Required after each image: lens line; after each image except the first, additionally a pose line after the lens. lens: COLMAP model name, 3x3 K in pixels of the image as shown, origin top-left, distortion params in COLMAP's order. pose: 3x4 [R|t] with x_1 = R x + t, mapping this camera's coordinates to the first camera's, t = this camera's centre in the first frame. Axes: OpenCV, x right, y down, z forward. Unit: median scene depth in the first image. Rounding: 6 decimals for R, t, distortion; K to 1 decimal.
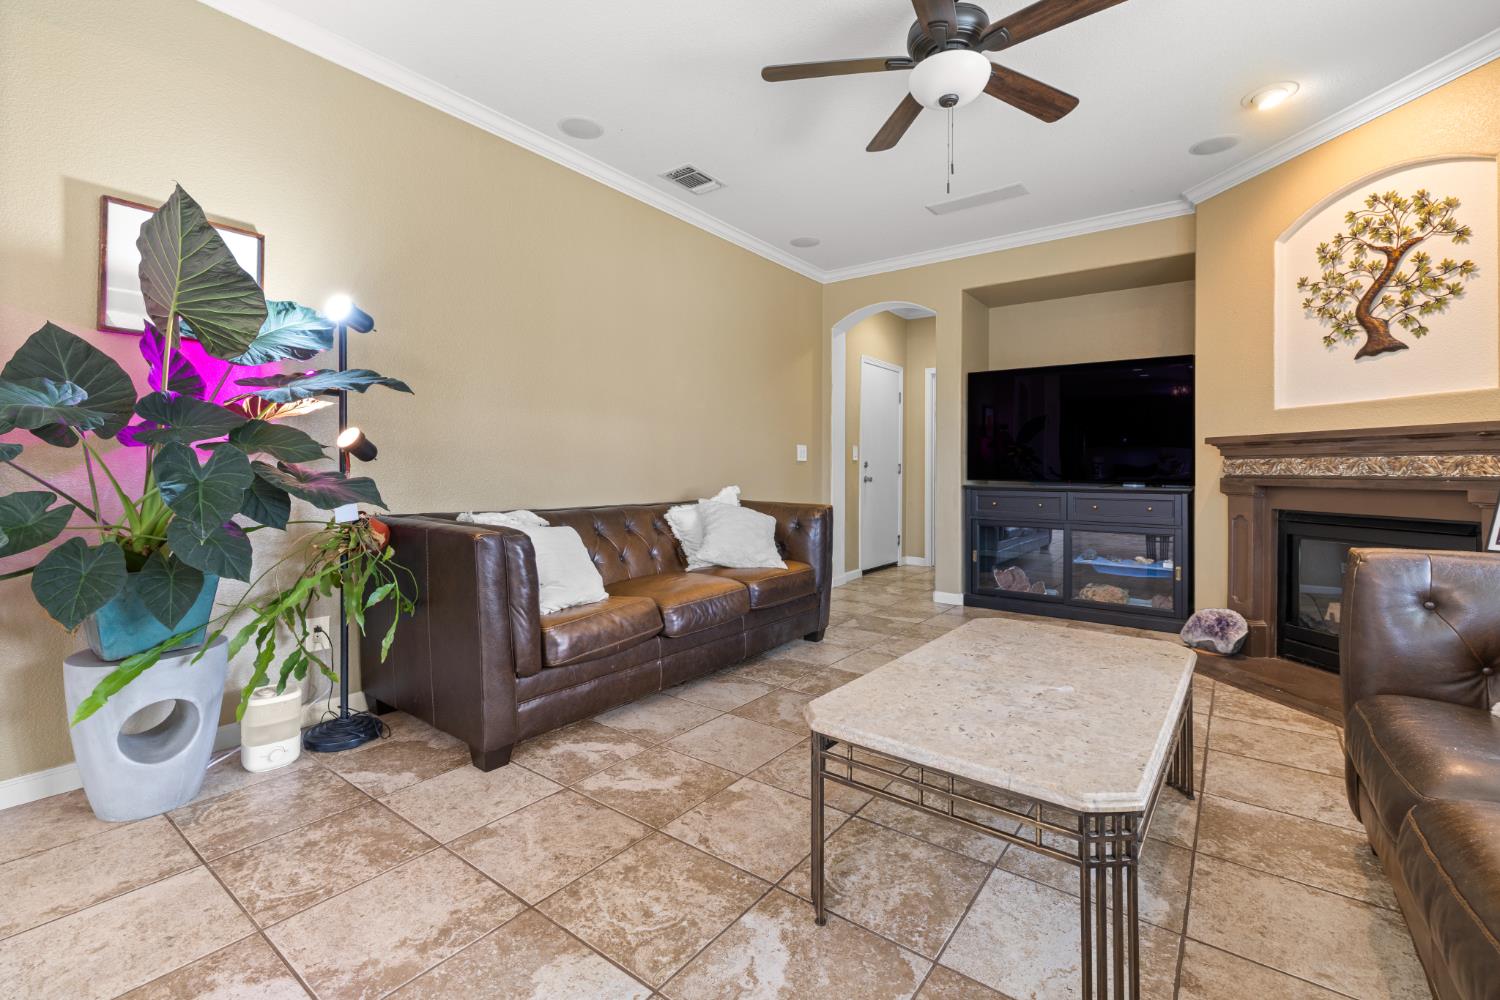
lens RADIAL K [[650.9, 0, 748.6], [0, 650.9, 468.8], [0, 0, 1]] dist [0.000447, -0.000449]
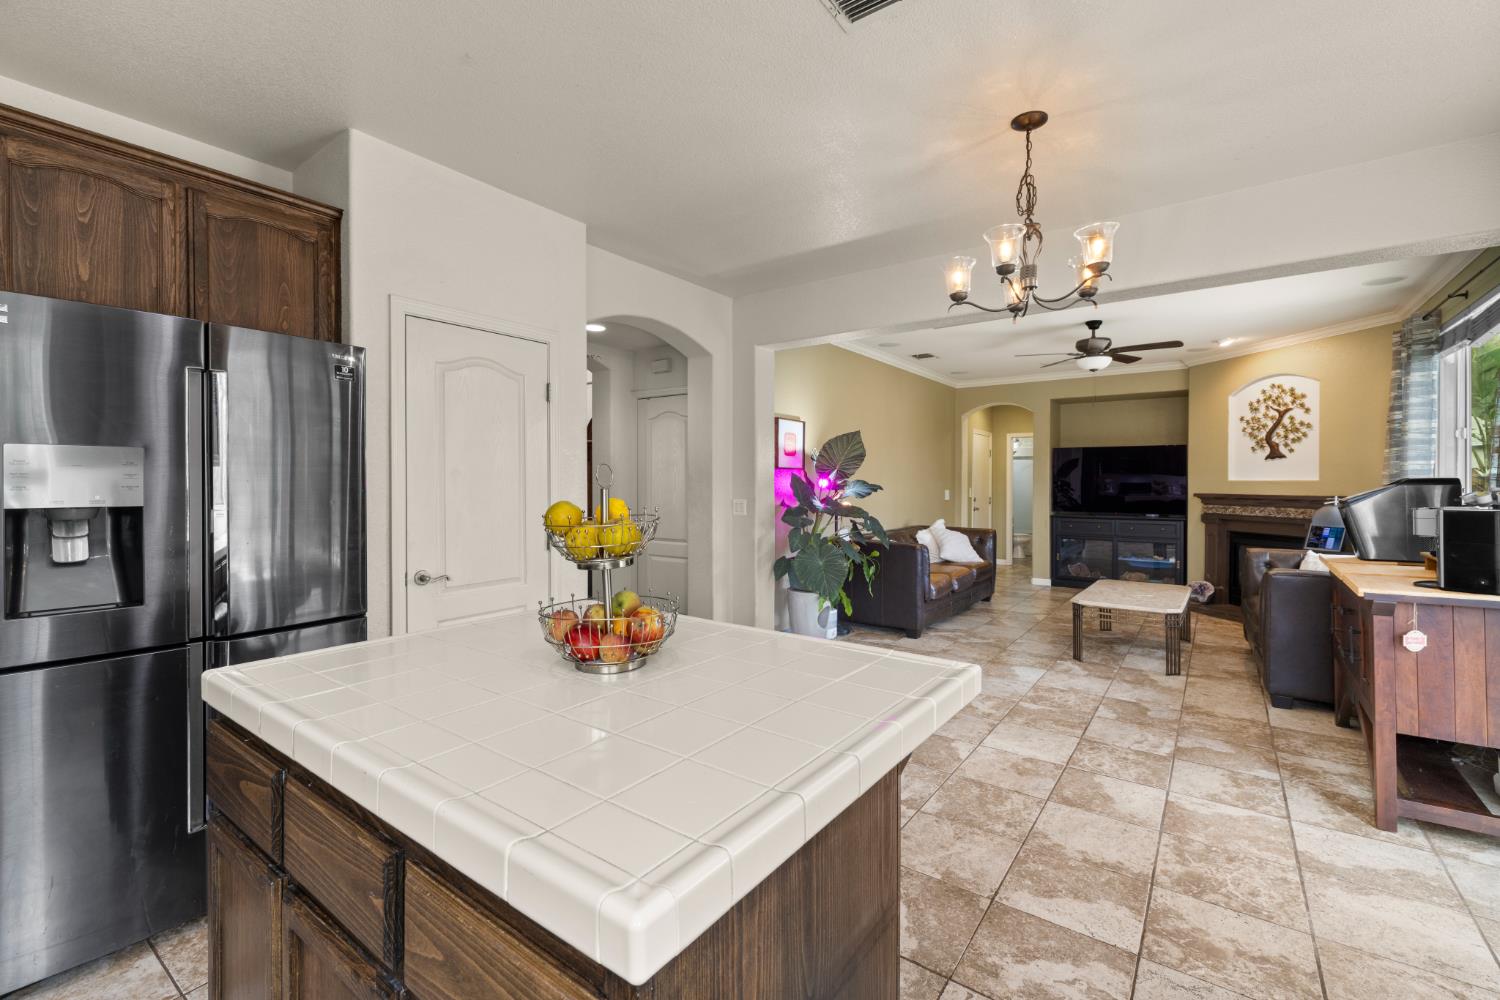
lens RADIAL K [[650.9, 0, 742.0], [0, 650.9, 489.4], [0, 0, 1]] dist [0.000447, -0.000449]
pose [[0.999936, -0.006063, 0.009578, -0.832104], [0.005915, 0.999864, 0.015410, -0.122999], [-0.009670, -0.015352, 0.999835, -1.163864]]
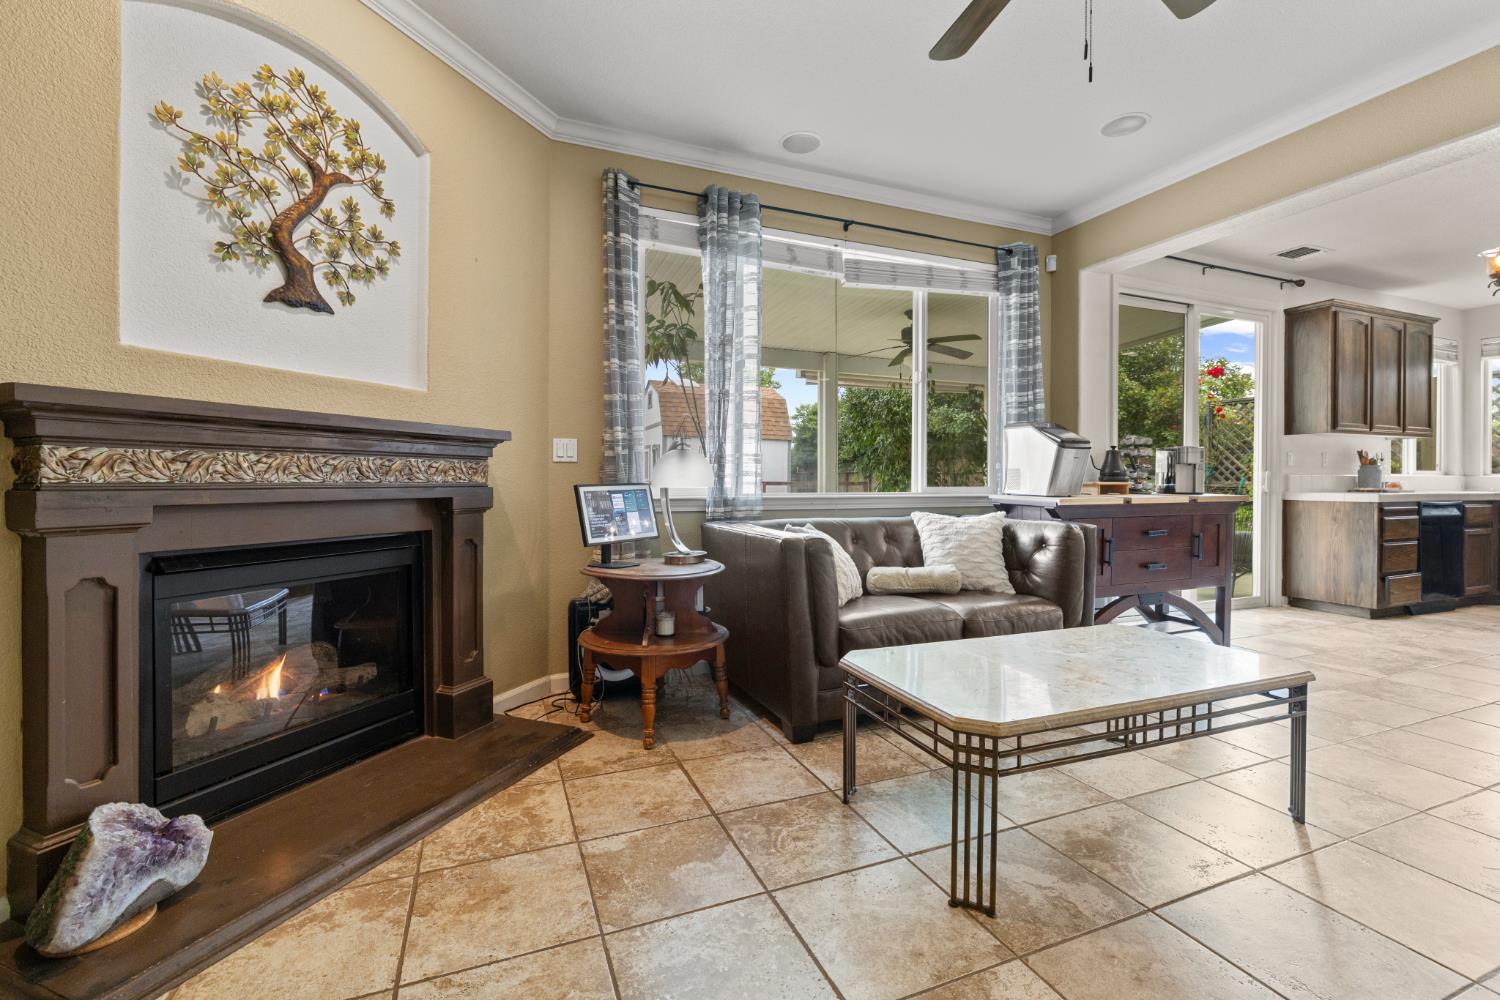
lens RADIAL K [[650.9, 0, 760.7], [0, 650.9, 487.4], [0, 0, 1]] dist [0.000447, -0.000449]
pose [[-0.862606, -0.008996, 0.505796, 0.199514], [-0.006583, 0.999957, 0.006558, 0.008128], [-0.505833, 0.002327, -0.862628, 1.401365]]
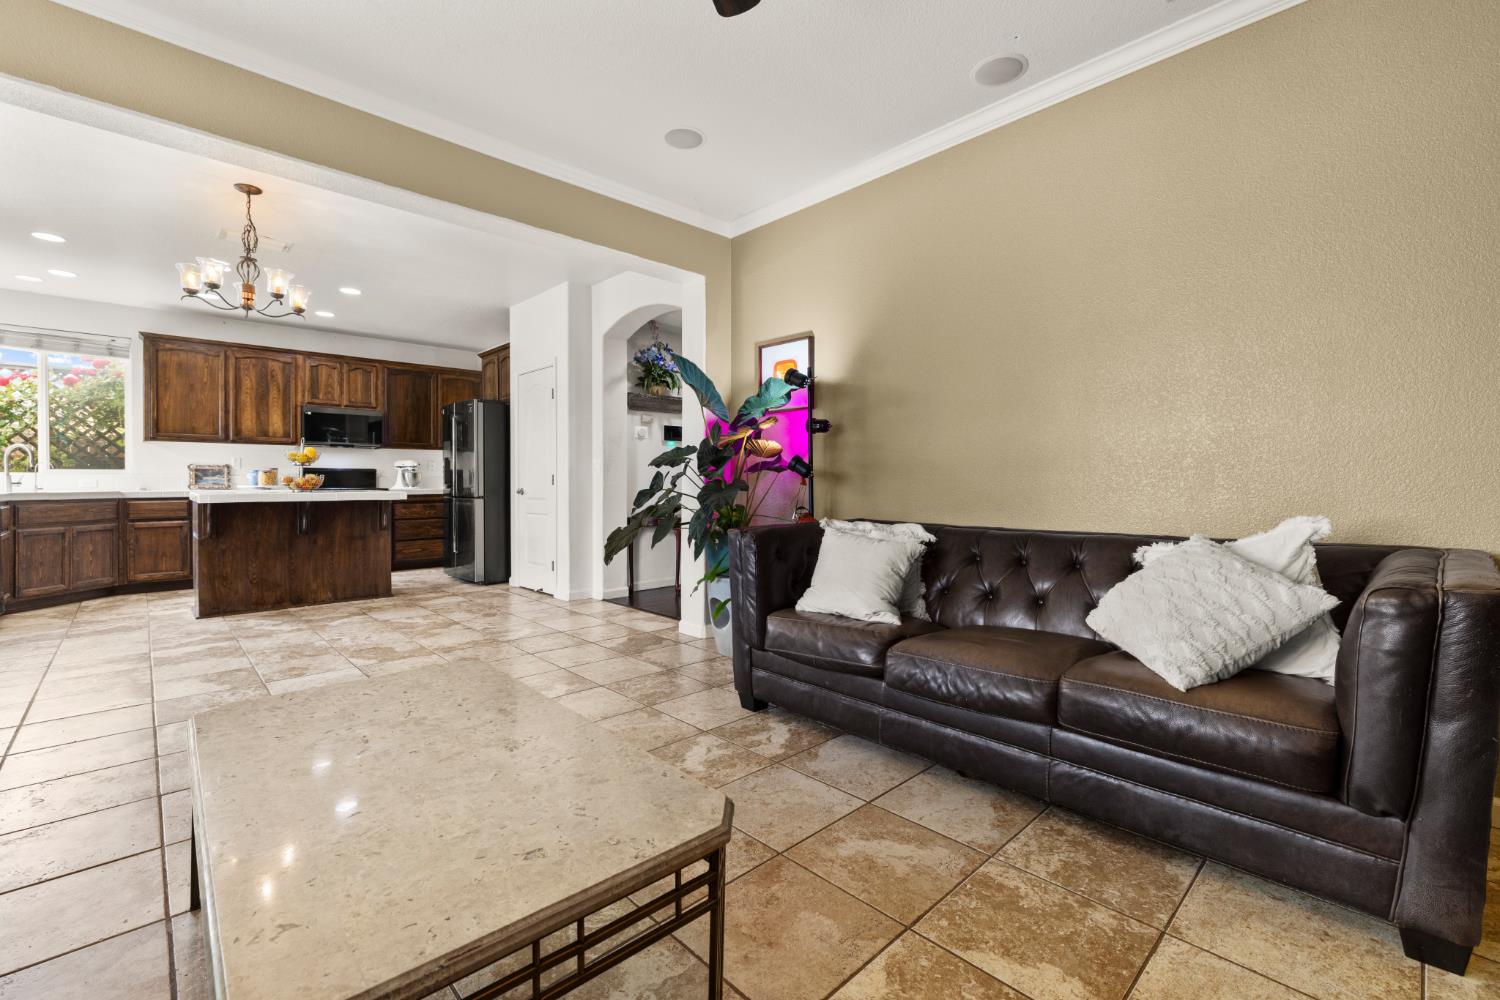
lens RADIAL K [[650.9, 0, 762.4], [0, 650.9, 486.6], [0, 0, 1]] dist [0.000447, -0.000449]
pose [[-0.153705, 0.001646, -0.988115, 0.692077], [0.000495, 0.999999, 0.001589, 0.006501], [0.988117, -0.000245, -0.153705, 0.940430]]
